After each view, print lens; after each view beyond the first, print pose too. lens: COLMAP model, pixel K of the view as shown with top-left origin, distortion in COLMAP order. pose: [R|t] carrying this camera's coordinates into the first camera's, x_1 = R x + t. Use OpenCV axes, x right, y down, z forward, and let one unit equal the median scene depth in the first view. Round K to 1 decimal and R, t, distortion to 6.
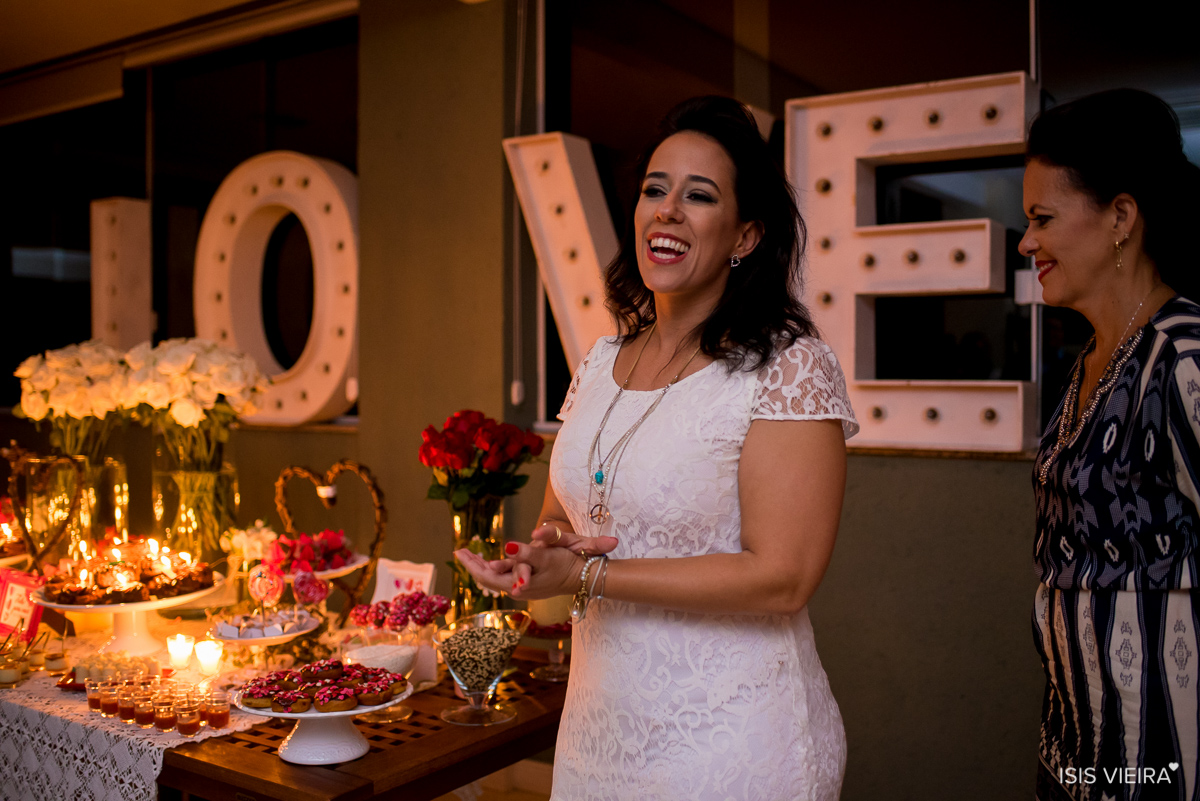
lens RADIAL K [[1172.5, 0, 603.3], [0, 1172.5, 396.8], [0, 0, 1]] dist [-0.100877, 0.097005]
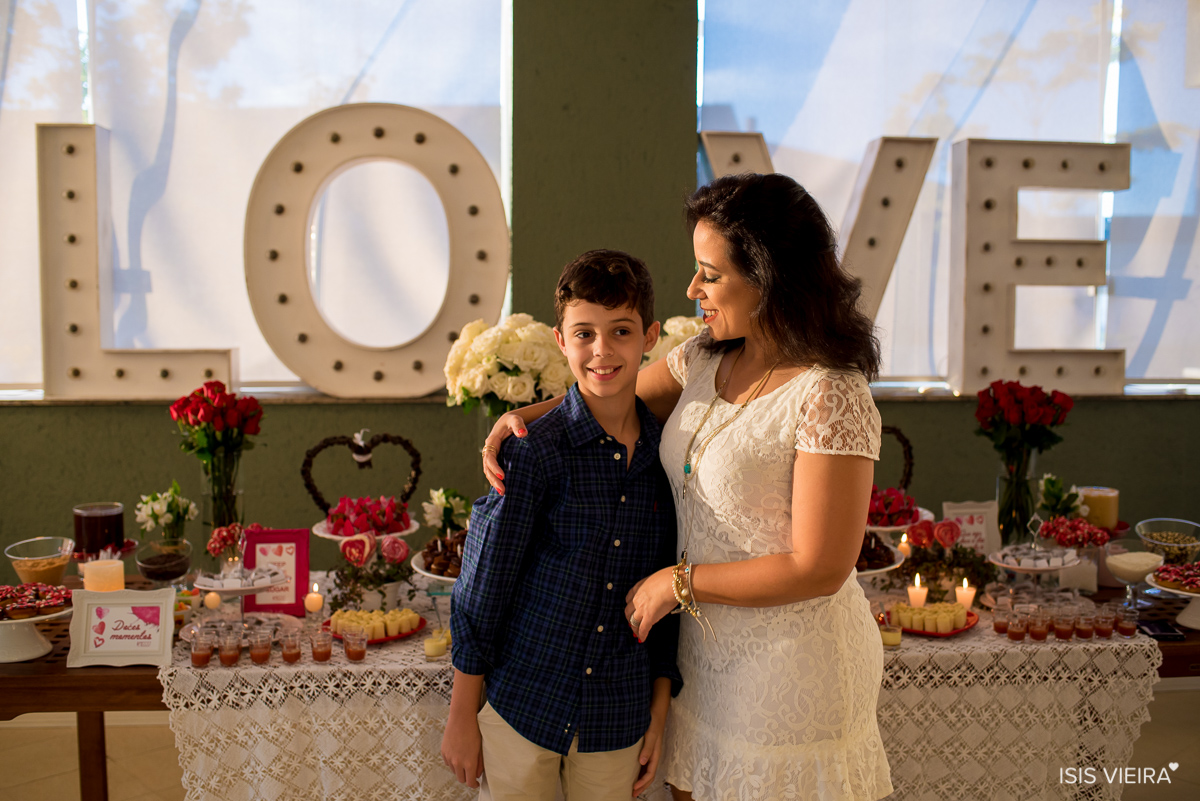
lens RADIAL K [[1165.3, 0, 606.0], [0, 1165.3, 400.2], [0, 0, 1]] dist [-0.068383, 0.021820]
pose [[0.768736, -0.044887, 0.637989, -1.199407], [0.011578, 0.998347, 0.056289, -0.039840], [-0.639461, -0.035885, 0.767985, 0.285640]]
